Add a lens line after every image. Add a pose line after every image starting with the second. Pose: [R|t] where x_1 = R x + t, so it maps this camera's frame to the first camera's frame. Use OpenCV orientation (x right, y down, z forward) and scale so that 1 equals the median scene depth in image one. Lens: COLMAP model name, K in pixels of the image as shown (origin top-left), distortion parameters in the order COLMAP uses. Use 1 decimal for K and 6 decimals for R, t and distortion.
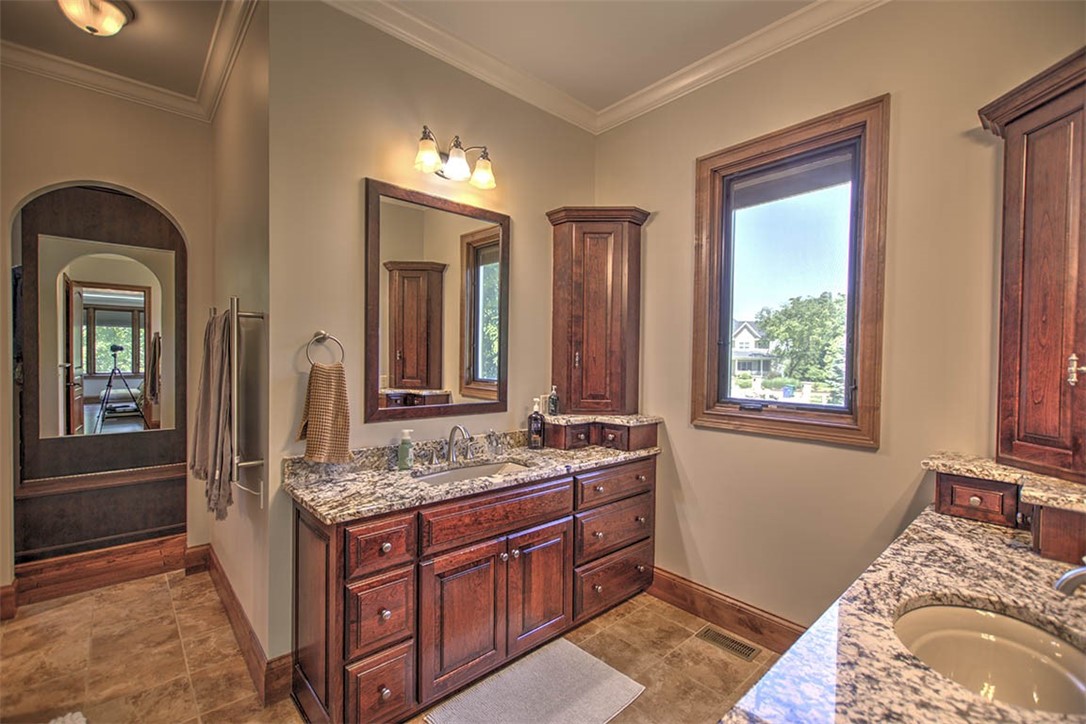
lens RADIAL K [[470.7, 0, 541.0], [0, 470.7, 364.3], [0, 0, 1]] dist [0.016592, 0.000110]
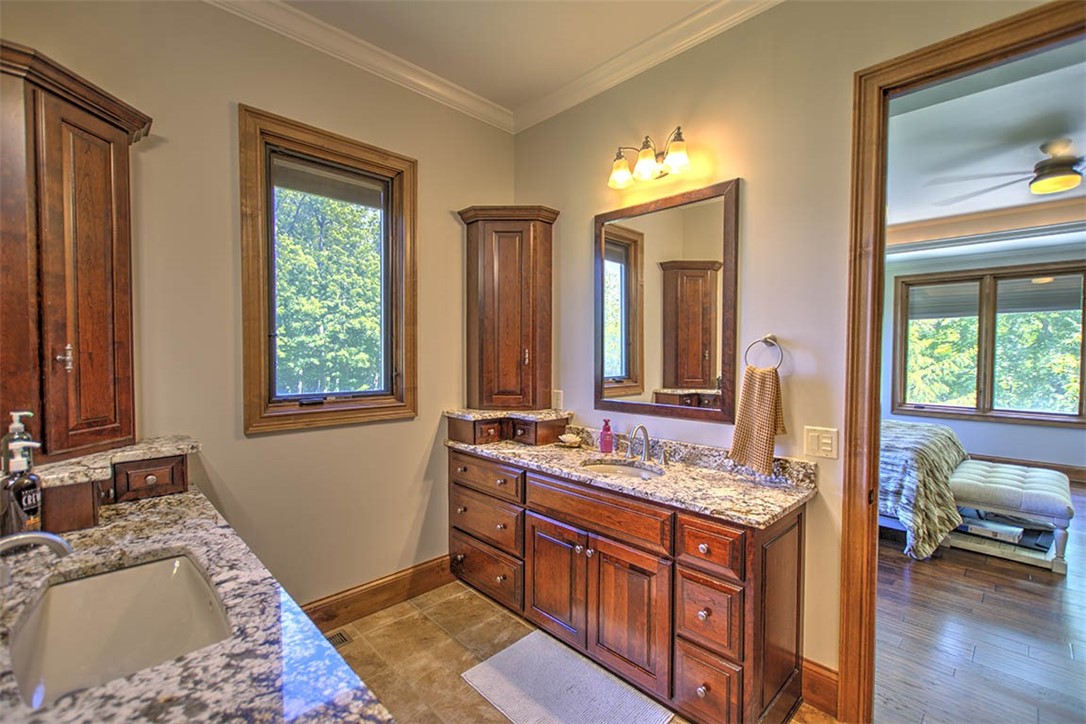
lens RADIAL K [[470.7, 0, 540.7], [0, 470.7, 362.0], [0, 0, 1]] dist [0.016592, 0.000110]
pose [[-0.033955, -0.029614, 0.998985, -0.650000], [0.013094, 0.999462, 0.030073, -0.017695], [-0.999338, 0.014102, -0.033549, 0.670714]]
